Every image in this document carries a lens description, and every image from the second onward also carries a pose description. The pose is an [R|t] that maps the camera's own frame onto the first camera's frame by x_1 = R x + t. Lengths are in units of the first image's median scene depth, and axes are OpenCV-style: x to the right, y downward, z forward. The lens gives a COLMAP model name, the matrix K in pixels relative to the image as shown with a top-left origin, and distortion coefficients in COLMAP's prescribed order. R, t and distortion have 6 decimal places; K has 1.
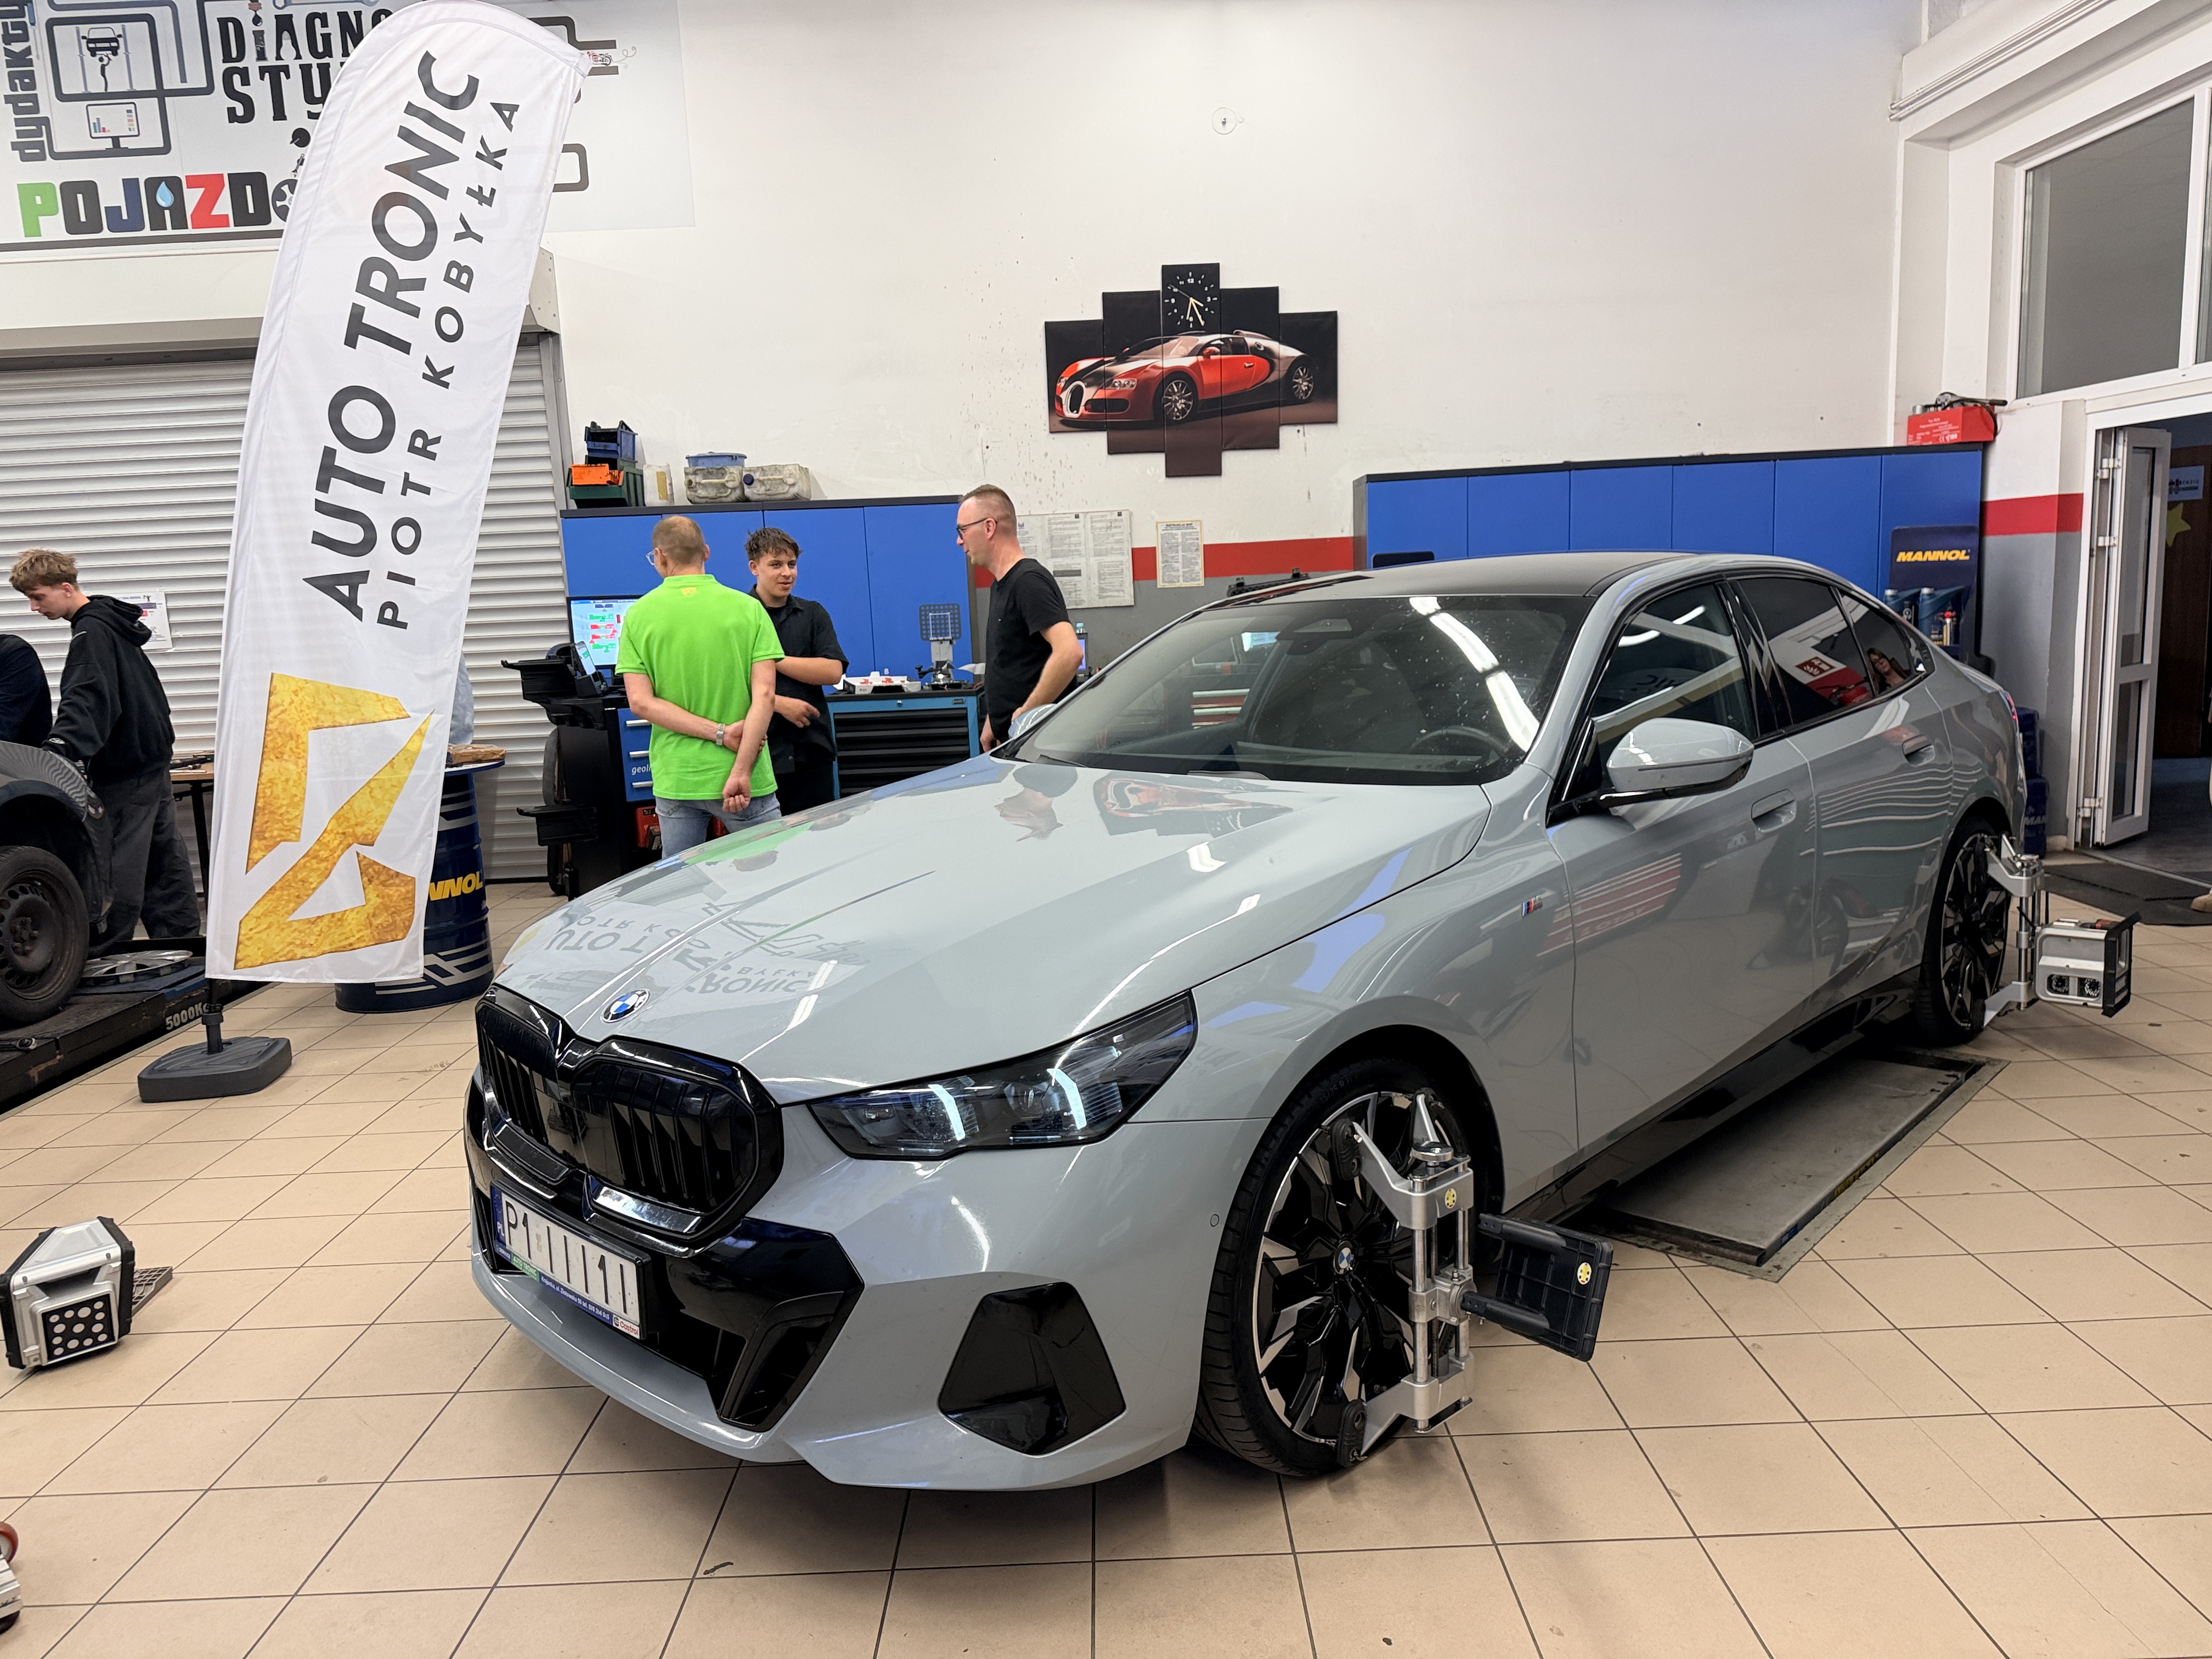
lens RADIAL K [[1566.5, 0, 1115.2], [0, 1566.5, 820.6], [0, 0, 1]] dist [0.020507, -0.012313]
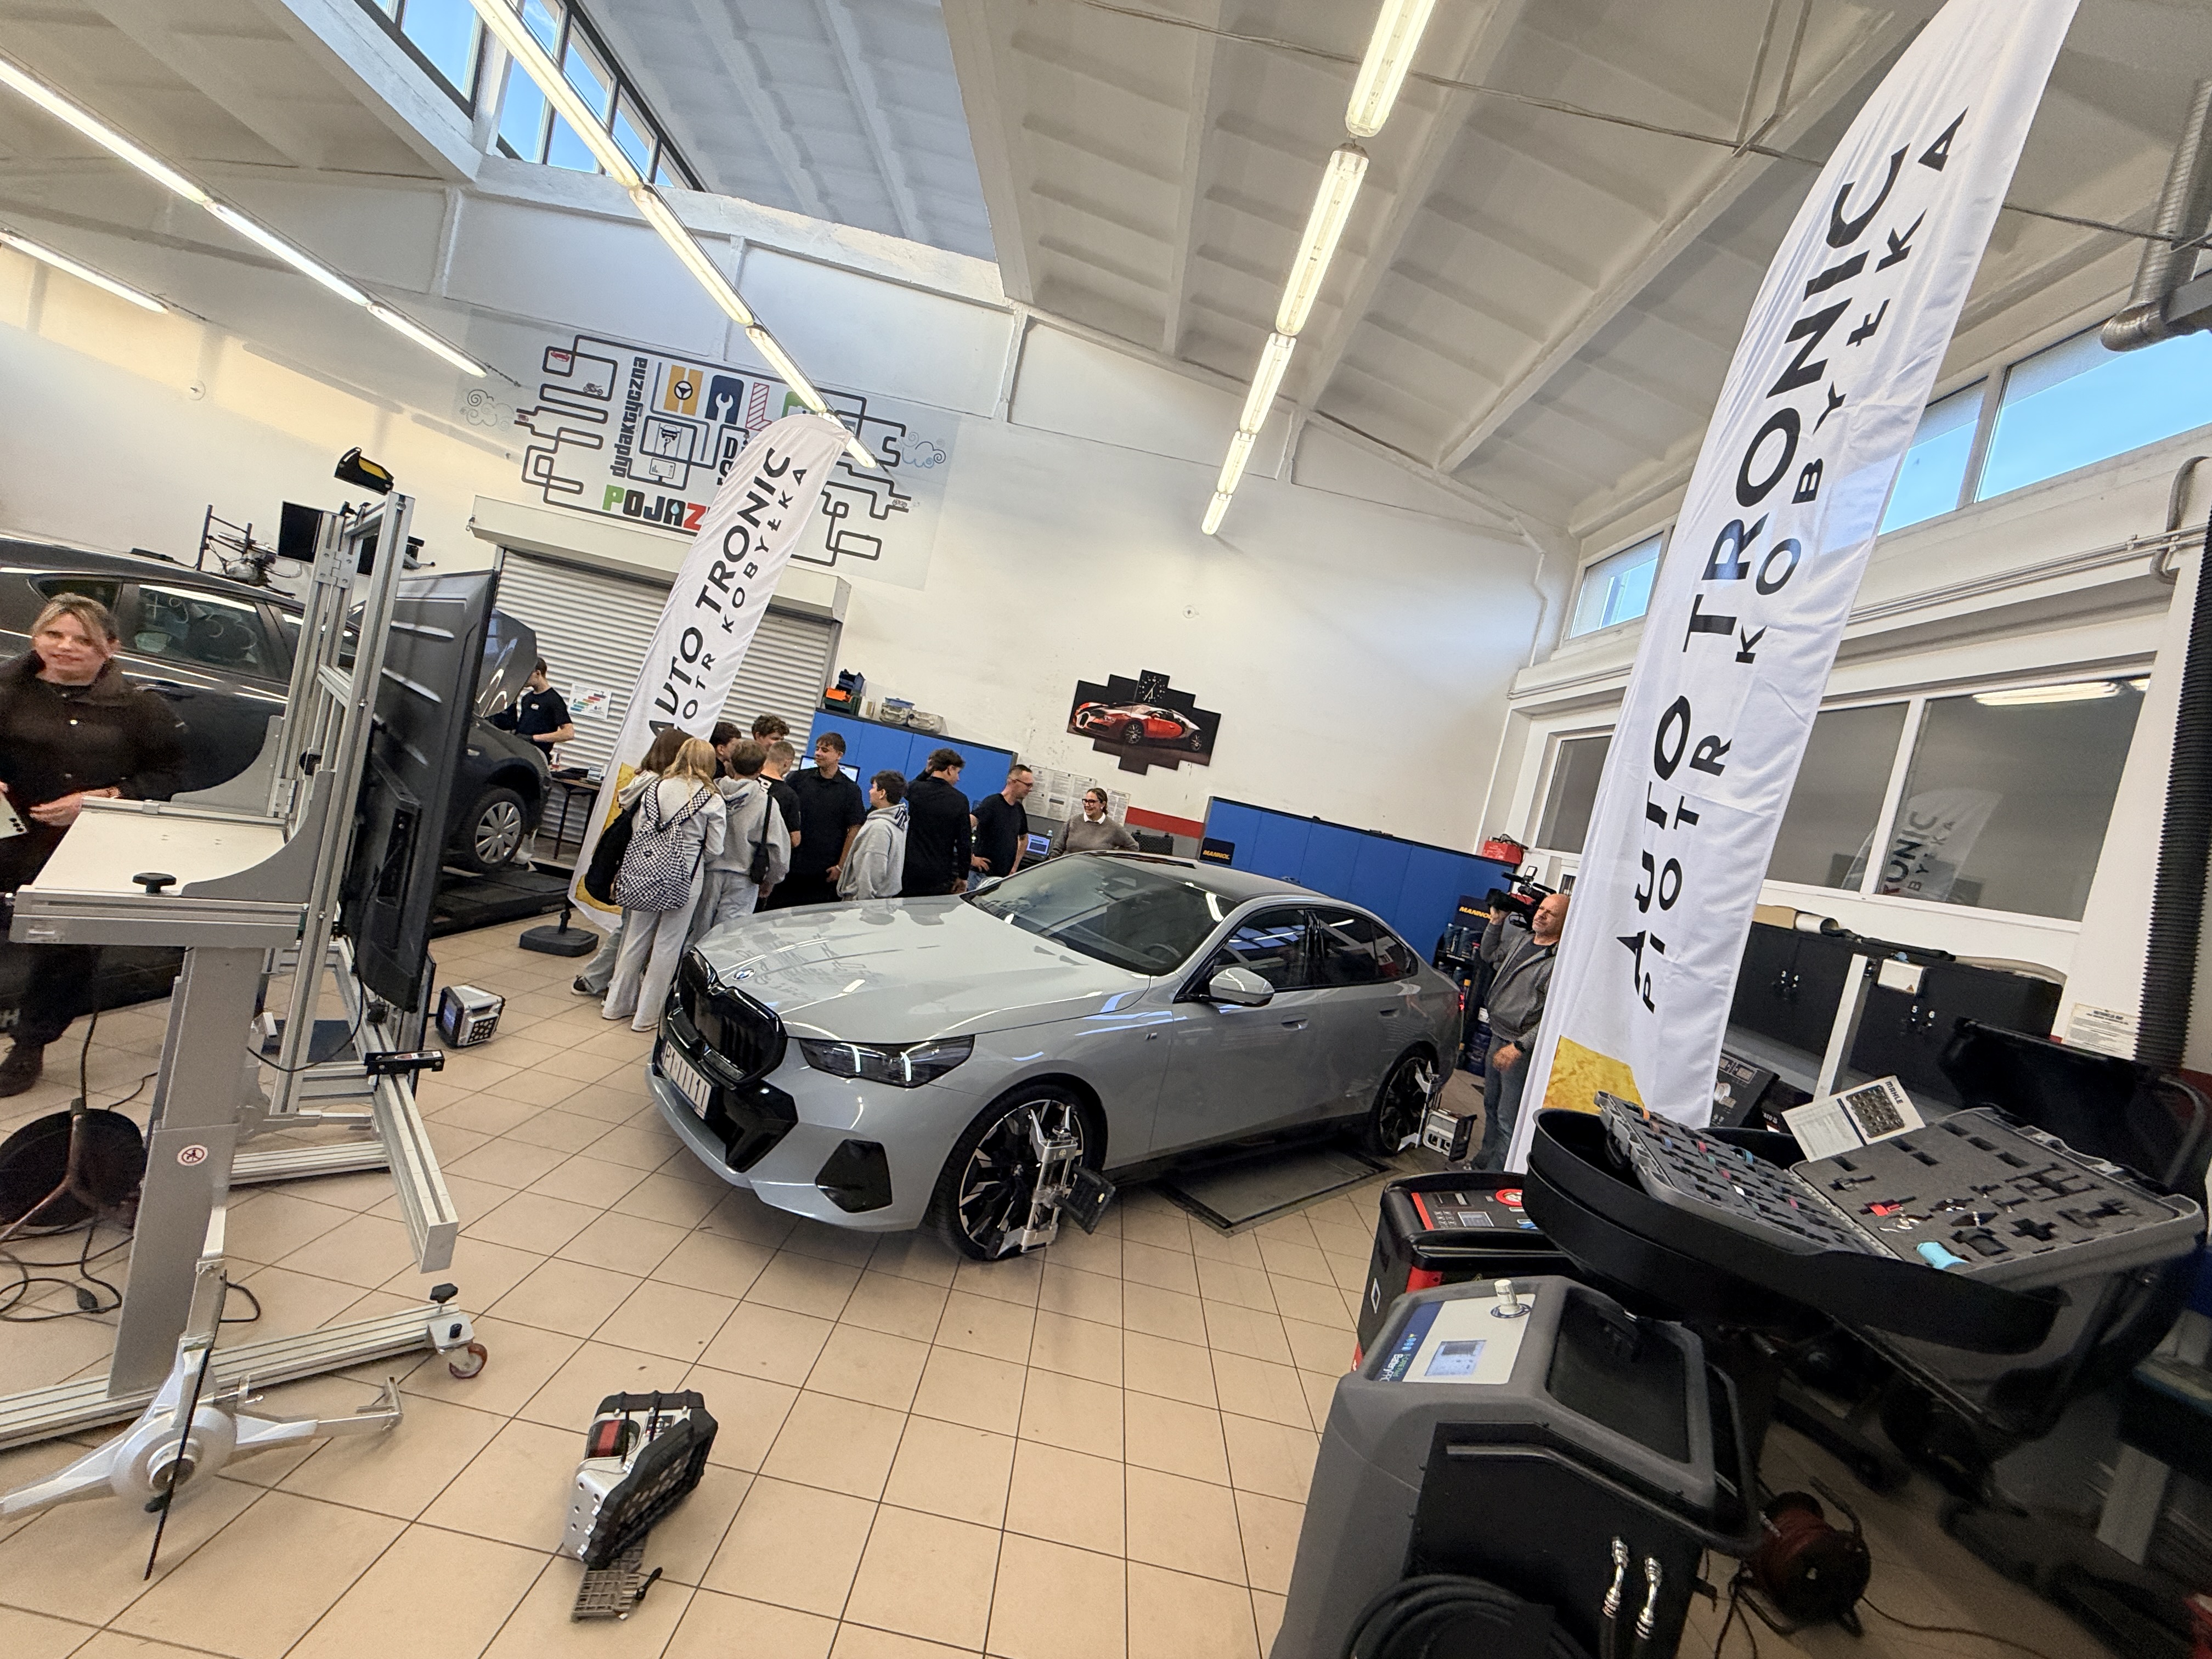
lens RADIAL K [[852.1, 0, 1091.9], [0, 852.1, 839.8], [0, 0, 1]] dist [0.009427, 0.000097]
pose [[0.963749, 0.266793, -0.002965, 0.050096], [-0.265739, 0.958830, -0.100143, -0.031634], [-0.023875, 0.097301, 0.994969, -0.106157]]
